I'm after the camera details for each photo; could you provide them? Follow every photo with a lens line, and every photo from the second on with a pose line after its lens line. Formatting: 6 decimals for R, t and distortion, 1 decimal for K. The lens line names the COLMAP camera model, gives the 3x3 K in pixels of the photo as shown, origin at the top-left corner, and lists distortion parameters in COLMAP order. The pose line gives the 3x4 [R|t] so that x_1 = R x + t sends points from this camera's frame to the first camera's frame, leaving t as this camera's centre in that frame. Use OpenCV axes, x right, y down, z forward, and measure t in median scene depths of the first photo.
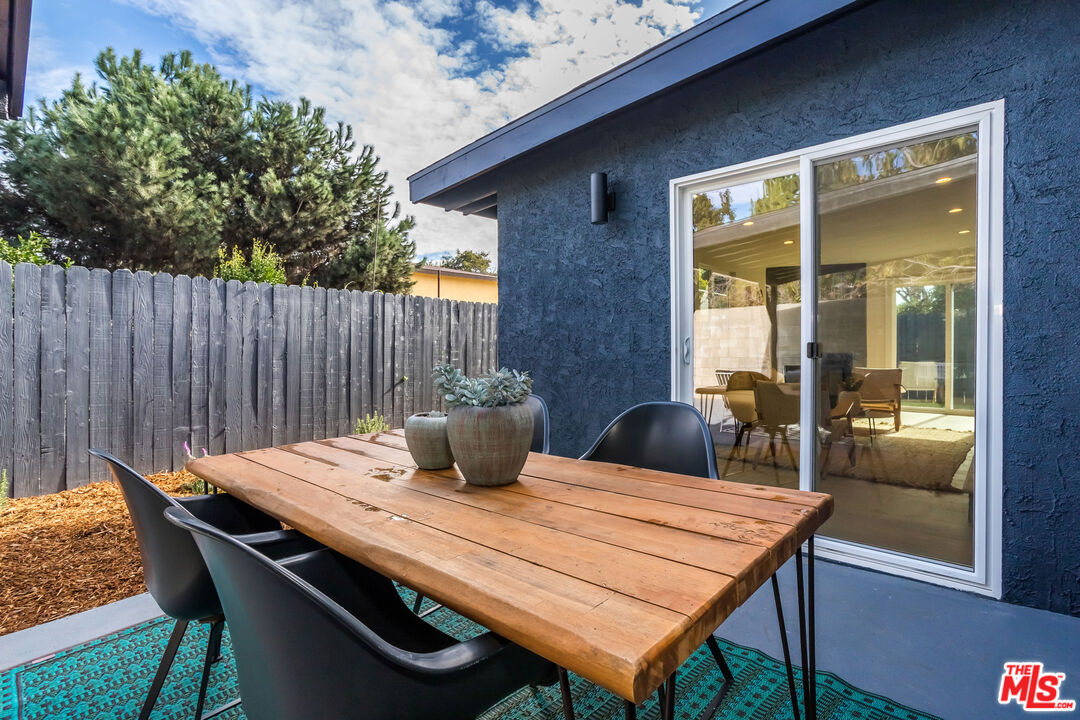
lens RADIAL K [[507.6, 0, 532.2], [0, 507.6, 348.5], [0, 0, 1]] dist [-0.009532, 0.009781]
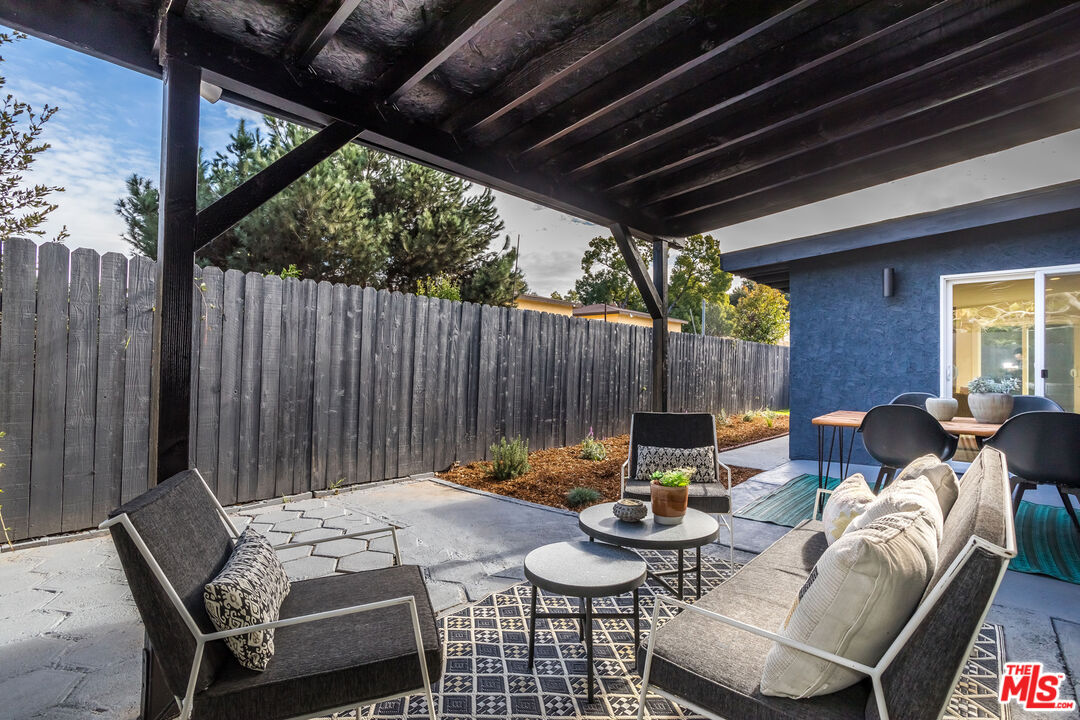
lens RADIAL K [[507.6, 0, 542.6], [0, 507.6, 363.8], [0, 0, 1]] dist [-0.009532, 0.009781]
pose [[0.999505, 0.021224, 0.023202, -0.924409], [-0.021087, 0.999759, -0.006150, 0.011572], [-0.023327, 0.005658, 0.999712, -0.585932]]
